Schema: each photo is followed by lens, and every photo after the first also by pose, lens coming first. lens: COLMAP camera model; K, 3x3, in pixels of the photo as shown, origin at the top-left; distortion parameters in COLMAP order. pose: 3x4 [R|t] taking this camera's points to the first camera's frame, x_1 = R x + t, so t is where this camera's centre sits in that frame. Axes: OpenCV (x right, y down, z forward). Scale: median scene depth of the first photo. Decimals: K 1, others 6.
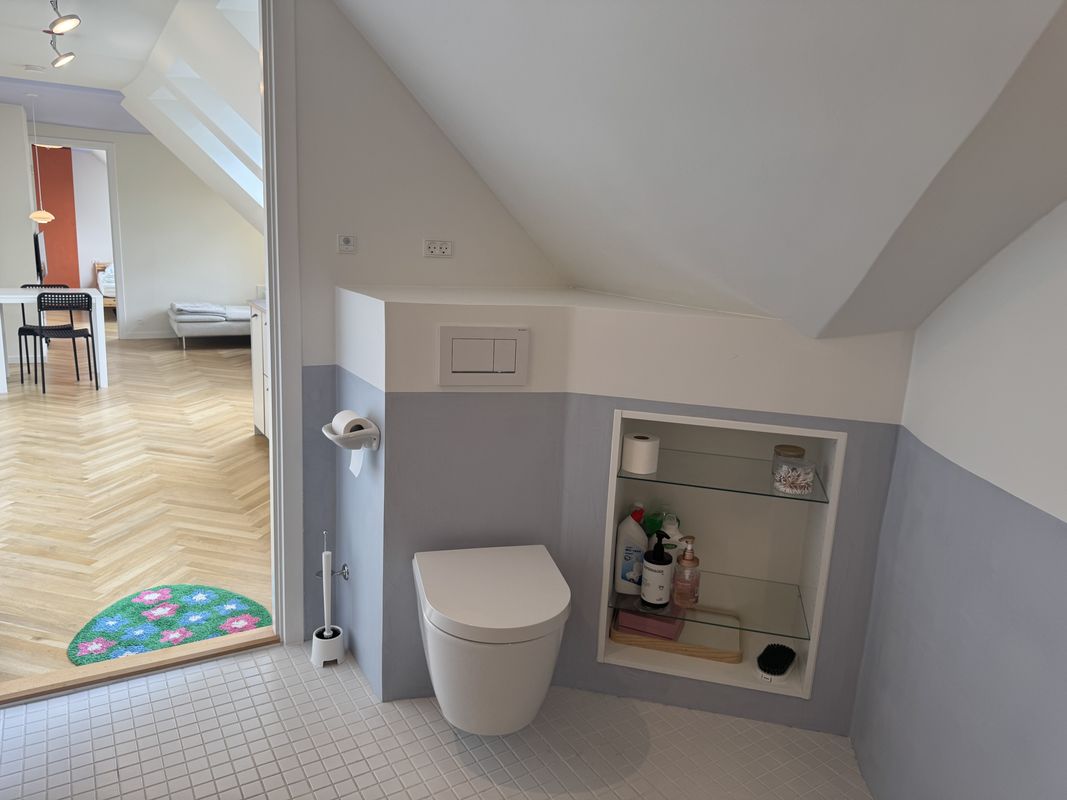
lens RADIAL K [[765.0, 0, 537.3], [0, 765.0, 396.1], [0, 0, 1]] dist [0.035850, -0.034133]
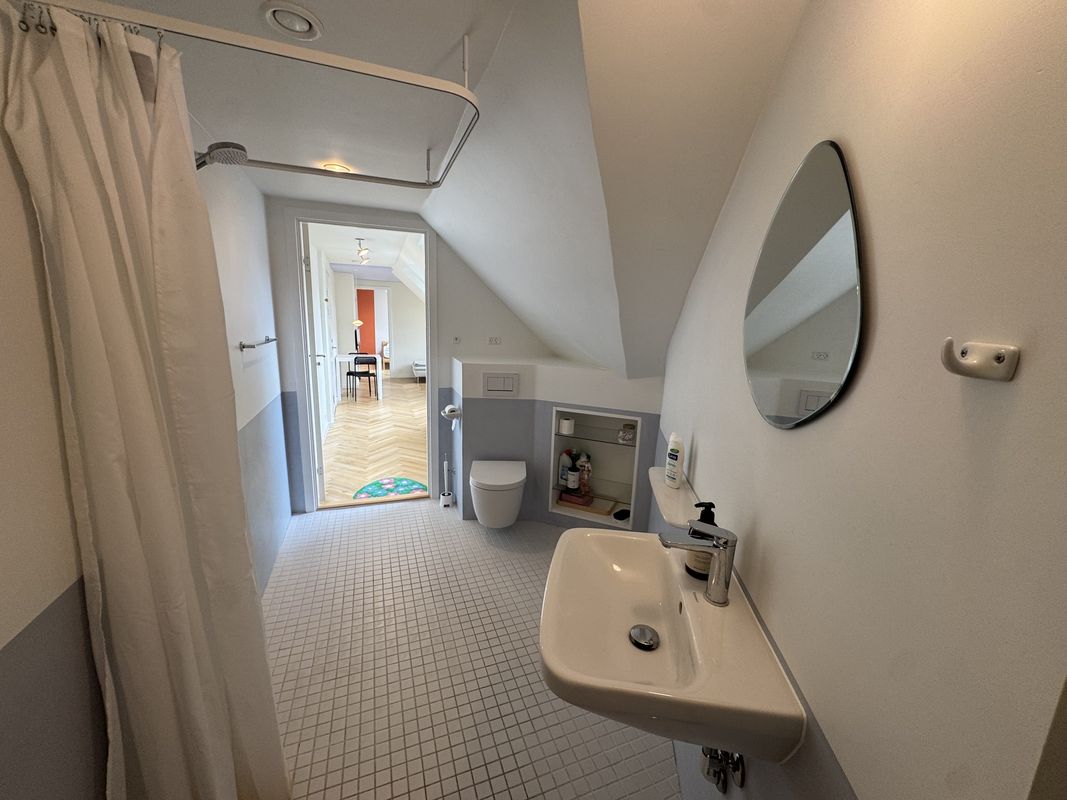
lens RADIAL K [[426.6, 0, 532.8], [0, 426.6, 403.0], [0, 0, 1]] dist [0.002361, -0.000566]
pose [[0.982127, 0.021314, -0.187007, 0.246325], [-0.025172, 0.999516, -0.018280, 0.026809], [0.186527, 0.022661, 0.982188, -0.306132]]
